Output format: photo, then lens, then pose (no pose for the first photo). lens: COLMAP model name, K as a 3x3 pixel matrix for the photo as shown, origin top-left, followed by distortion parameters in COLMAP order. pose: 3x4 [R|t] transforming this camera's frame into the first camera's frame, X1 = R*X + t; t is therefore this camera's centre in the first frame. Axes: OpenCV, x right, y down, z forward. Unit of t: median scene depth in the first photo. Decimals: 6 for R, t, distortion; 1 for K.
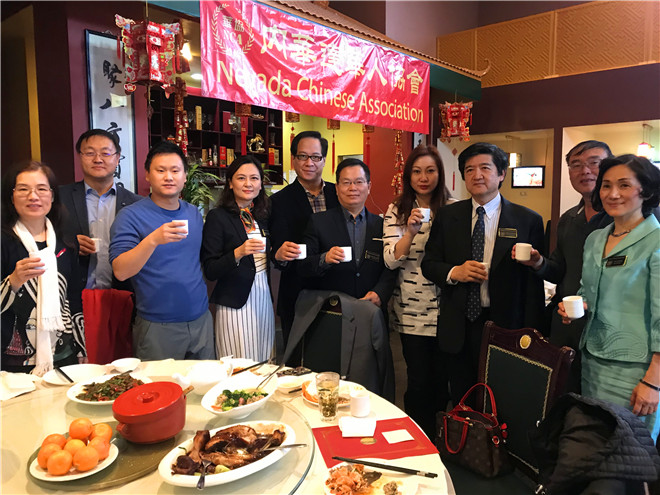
lens RADIAL K [[540.0, 0, 324.2], [0, 540.0, 244.3], [0, 0, 1]] dist [0.050688, -0.060713]
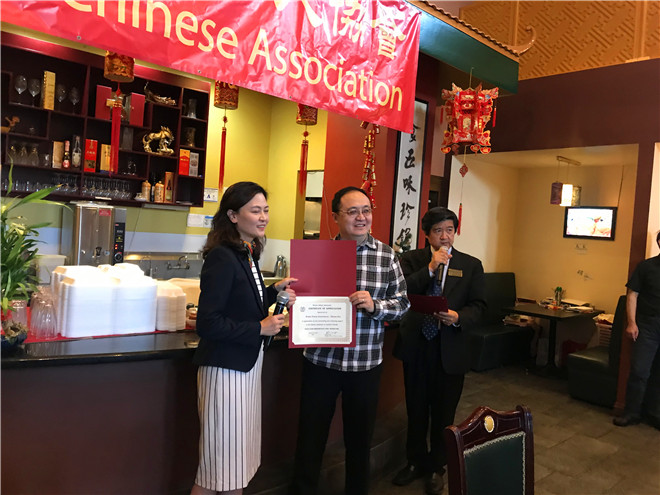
lens RADIAL K [[540.0, 0, 328.6], [0, 540.0, 243.8], [0, 0, 1]] dist [0.050688, -0.060713]
pose [[0.993729, 0.072849, -0.084825, 0.174504], [-0.077732, 0.995414, -0.055761, -0.053828], [0.080374, 0.062005, 0.994834, 0.470894]]
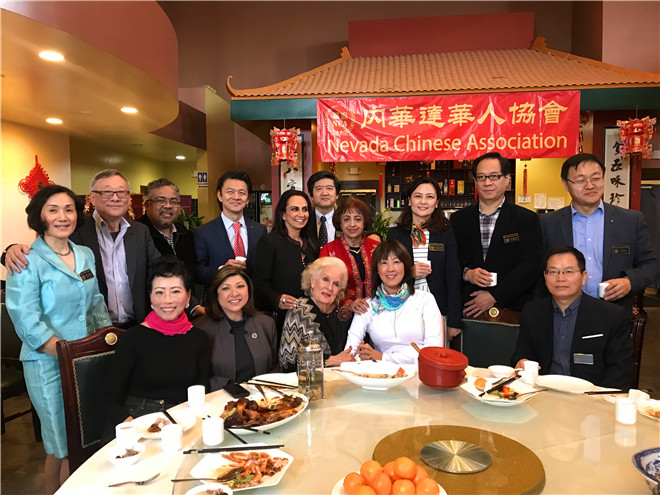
lens RADIAL K [[540.0, 0, 328.6], [0, 540.0, 258.3], [0, 0, 1]] dist [0.050688, -0.060713]
pose [[0.572452, 0.057121, -0.817946, 0.845789], [-0.068612, 0.997409, 0.021635, 0.000697], [0.817062, 0.043736, 0.574888, 0.017616]]
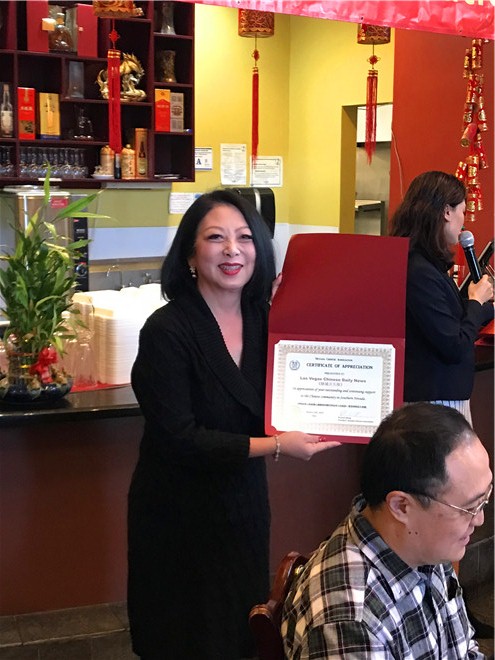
lens RADIAL K [[1050.9, 0, 249.7], [0, 1050.9, 333.1], [0, 0, 1]] dist [0.073470, 0.000000]
pose [[0.982302, 0.032241, -0.184507, 0.146192], [-0.021959, 0.998104, 0.057499, -0.056484], [0.186011, -0.052429, 0.981148, 0.300445]]
